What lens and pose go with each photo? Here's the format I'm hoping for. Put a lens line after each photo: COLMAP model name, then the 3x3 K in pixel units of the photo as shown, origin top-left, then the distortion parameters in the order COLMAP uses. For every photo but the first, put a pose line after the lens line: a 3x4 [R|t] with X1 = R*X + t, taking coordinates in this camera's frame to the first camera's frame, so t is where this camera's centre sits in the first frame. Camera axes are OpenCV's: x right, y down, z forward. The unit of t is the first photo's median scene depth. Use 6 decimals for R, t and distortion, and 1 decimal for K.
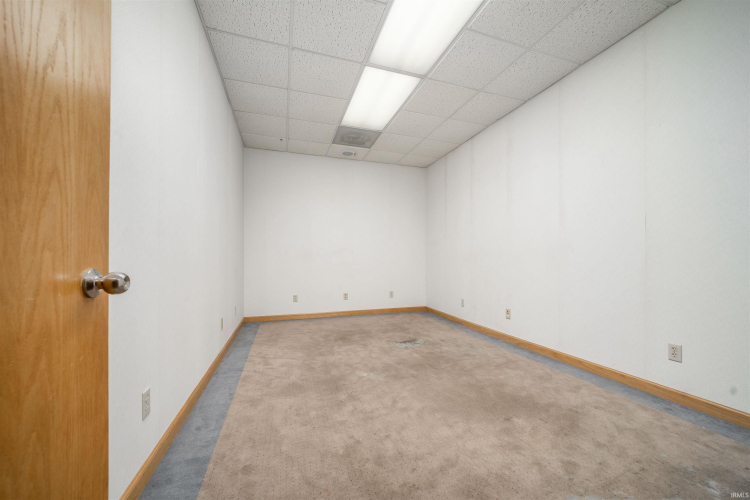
lens RADIAL K [[301.4, 0, 373.6], [0, 301.4, 264.3], [0, 0, 1]] dist [-0.002172, 0.000047]
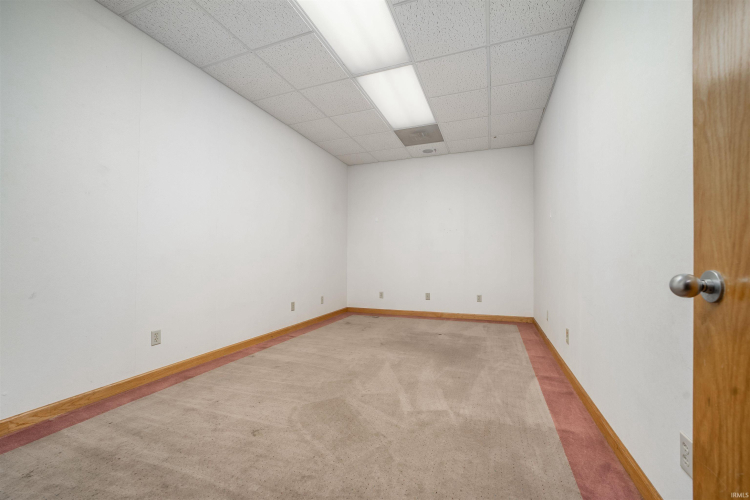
lens RADIAL K [[301.4, 0, 373.6], [0, 301.4, 264.3], [0, 0, 1]] dist [-0.002172, 0.000047]
pose [[0.775307, 0.003629, -0.631574, 0.426759], [0.000408, 0.999980, 0.006246, -0.005841], [0.631585, -0.005100, 0.775290, 0.132805]]
